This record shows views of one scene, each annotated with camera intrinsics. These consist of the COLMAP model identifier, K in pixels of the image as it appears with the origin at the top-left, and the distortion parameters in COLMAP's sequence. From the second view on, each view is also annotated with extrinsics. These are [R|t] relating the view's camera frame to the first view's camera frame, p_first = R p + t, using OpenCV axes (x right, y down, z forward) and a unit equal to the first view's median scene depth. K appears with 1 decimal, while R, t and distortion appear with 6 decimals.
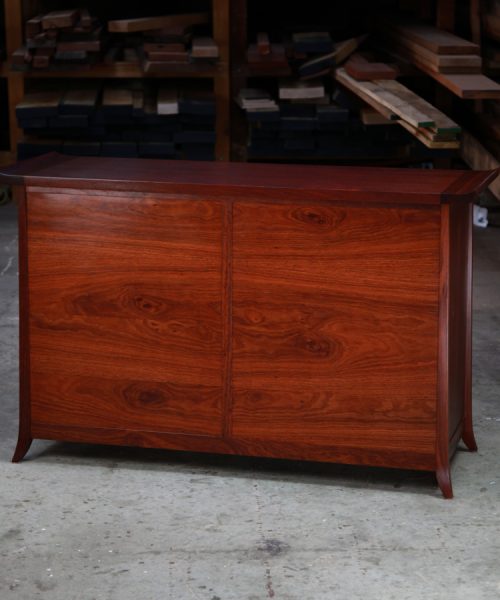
lens RADIAL K [[1470.8, 0, 274.2], [0, 1470.8, 266.4], [0, 0, 1]] dist [0.045721, 0.822659]
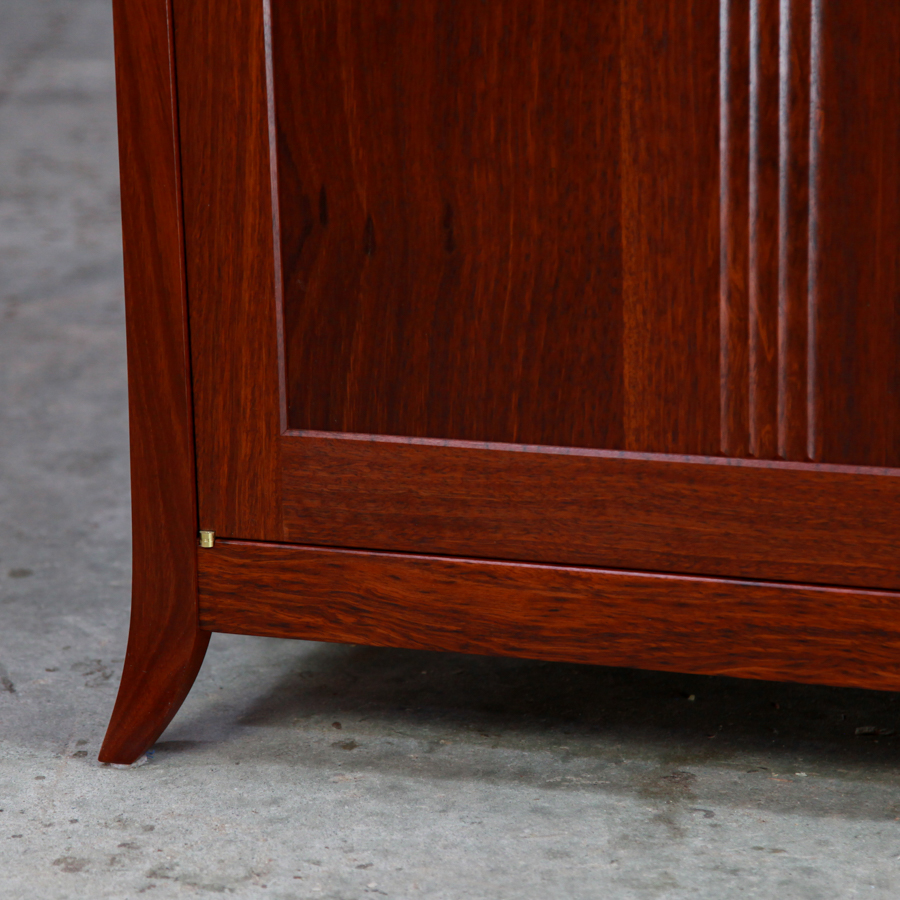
lens RADIAL K [[3500.6, 0, 450.0], [0, 3500.6, 450.0], [0, 0, 1]] dist [0.356039, 2.704200]
pose [[0.997278, -0.007177, -0.073386, -0.090049], [0.014775, 0.994517, 0.103528, 0.045626], [0.072241, -0.104330, 0.991916, 0.511690]]
